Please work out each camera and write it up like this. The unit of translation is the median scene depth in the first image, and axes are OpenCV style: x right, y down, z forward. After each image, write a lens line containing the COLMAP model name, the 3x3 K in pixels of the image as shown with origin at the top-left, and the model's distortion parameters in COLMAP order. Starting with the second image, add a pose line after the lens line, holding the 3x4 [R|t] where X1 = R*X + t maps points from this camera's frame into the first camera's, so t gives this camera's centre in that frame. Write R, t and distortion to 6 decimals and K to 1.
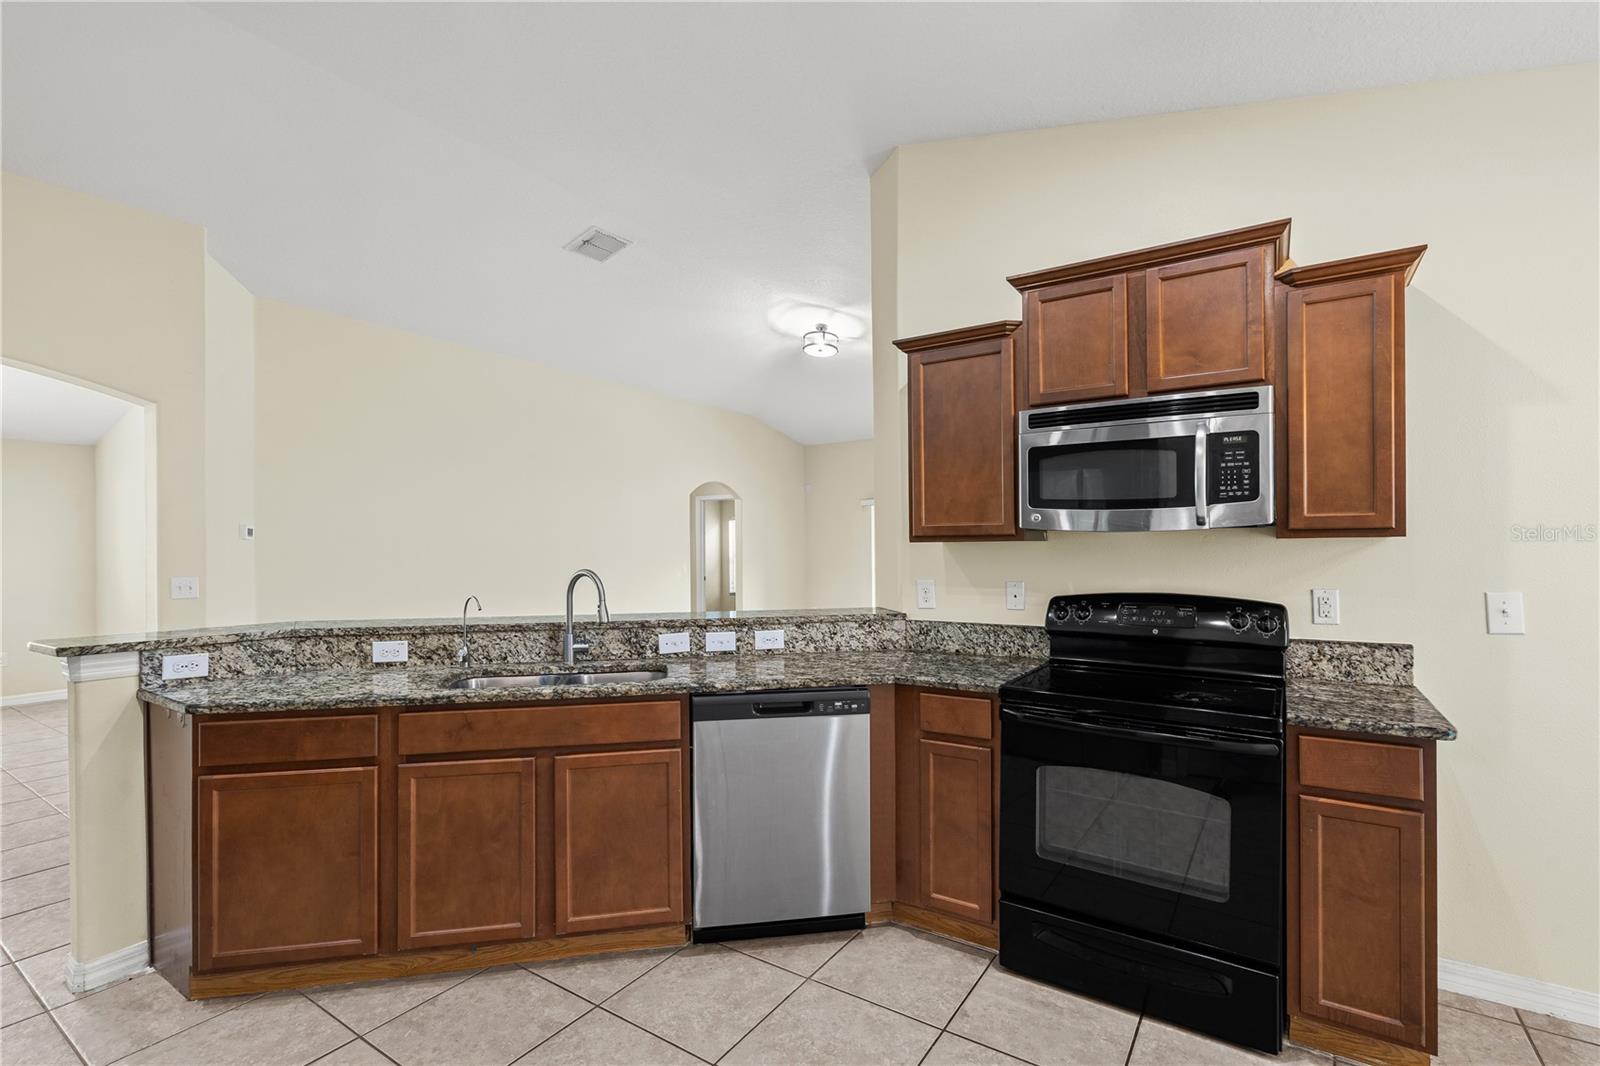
lens RADIAL K [[732.7, 0, 805.0], [0, 732.7, 552.9], [0, 0, 1]] dist [0.001244, 0.000763]
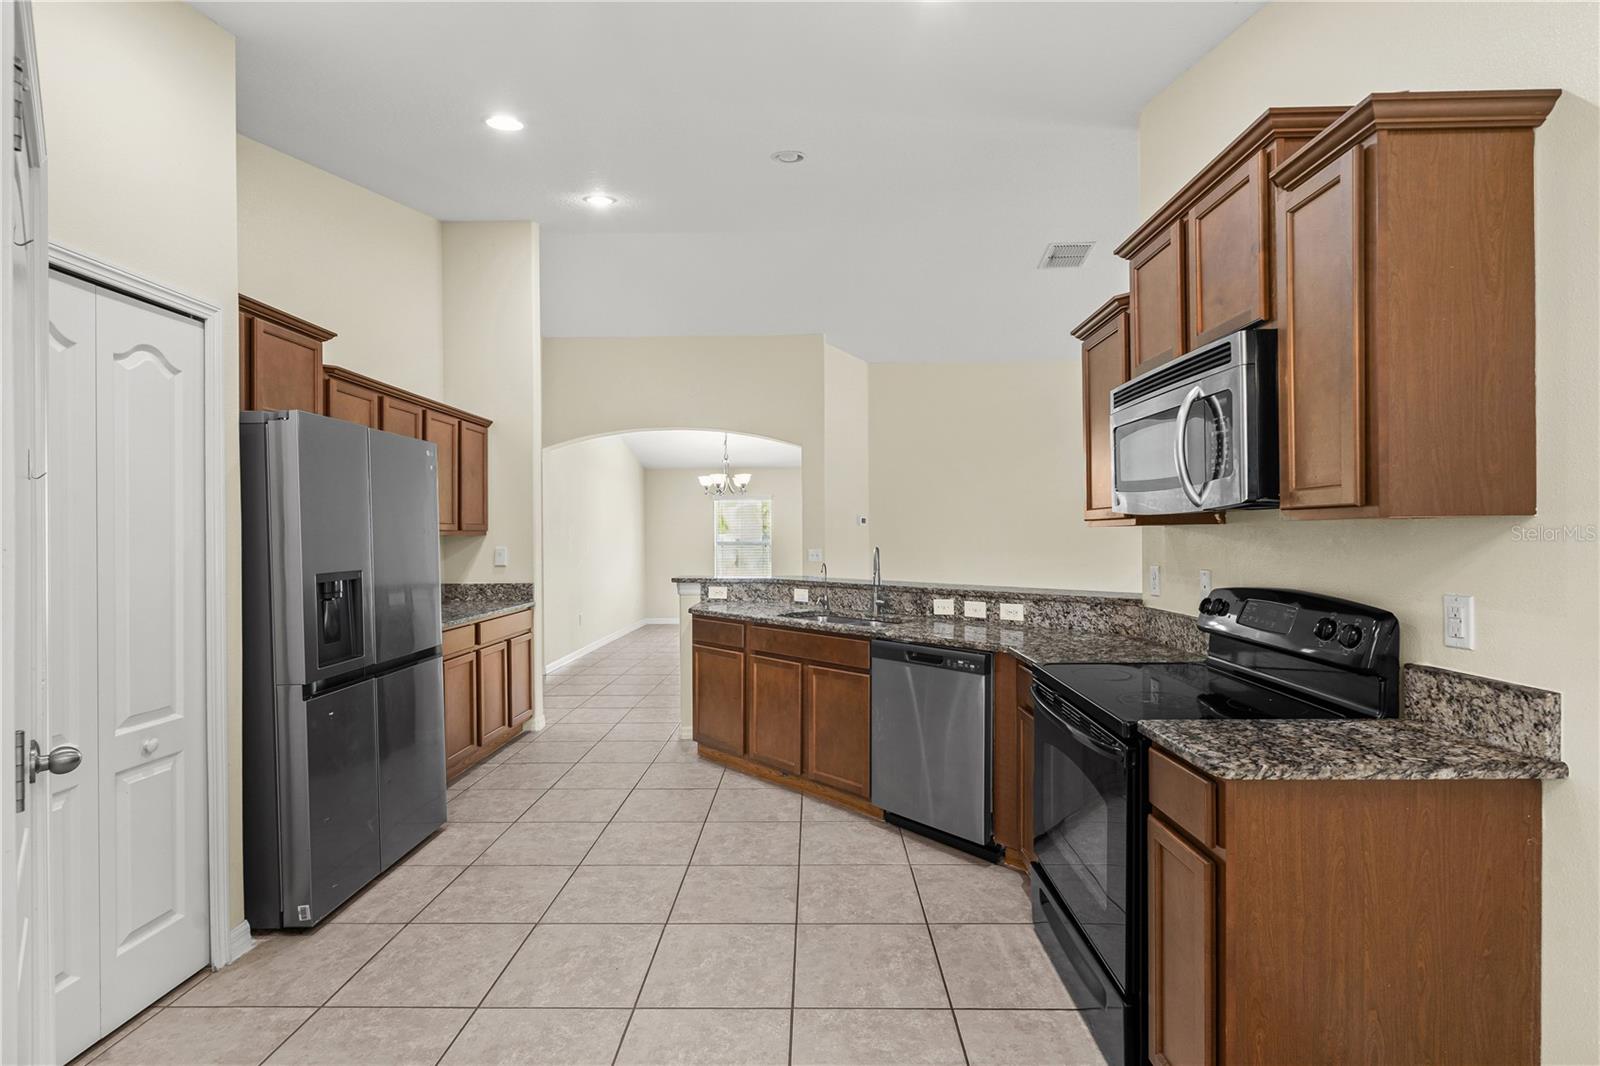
lens RADIAL K [[732.7, 0, 805.0], [0, 732.7, 552.9], [0, 0, 1]] dist [0.001244, 0.000763]
pose [[0.540434, 0.024082, -0.841042, 0.920814], [-0.002103, 0.999626, 0.027272, -0.005609], [0.841384, -0.012970, 0.540283, 0.140798]]
